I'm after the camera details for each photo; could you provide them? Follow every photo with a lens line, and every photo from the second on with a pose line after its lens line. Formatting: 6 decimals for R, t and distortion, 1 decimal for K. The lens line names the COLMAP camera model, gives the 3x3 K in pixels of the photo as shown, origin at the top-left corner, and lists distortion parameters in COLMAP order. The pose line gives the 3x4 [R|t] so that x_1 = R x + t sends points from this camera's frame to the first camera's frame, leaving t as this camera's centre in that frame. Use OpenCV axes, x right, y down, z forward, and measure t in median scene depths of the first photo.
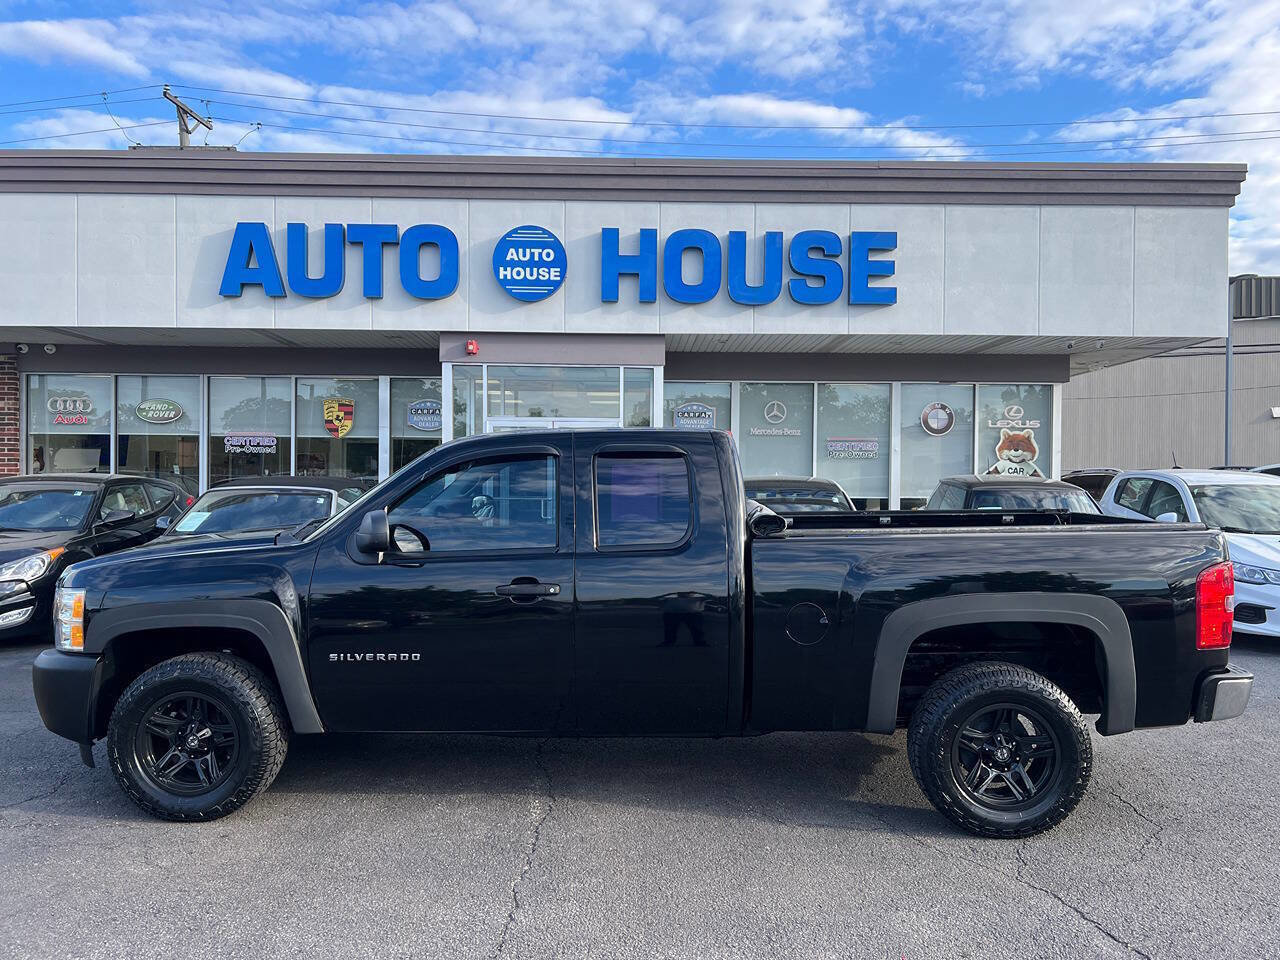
lens RADIAL K [[965.7, 0, 646.2], [0, 965.7, 487.7], [0, 0, 1]] dist [0.073866, -0.084698]
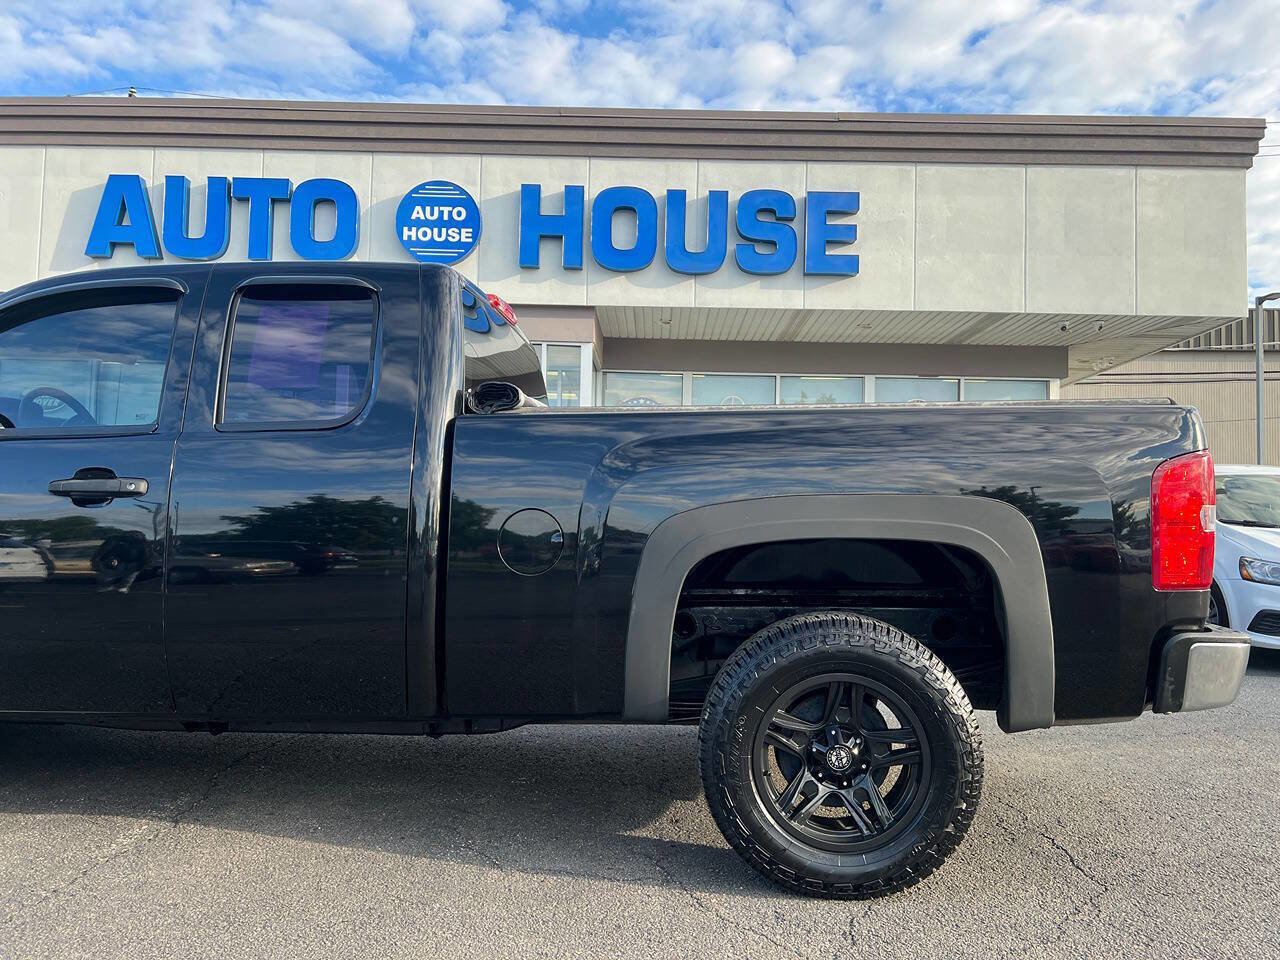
lens RADIAL K [[966.2, 0, 650.5], [0, 966.2, 481.3], [0, 0, 1]] dist [0.067308, -0.077200]
pose [[0.999504, 0.013552, -0.028411, 0.099415], [-0.015290, 0.997968, -0.061861, 0.052642], [0.027515, 0.062265, 0.997680, 0.142606]]
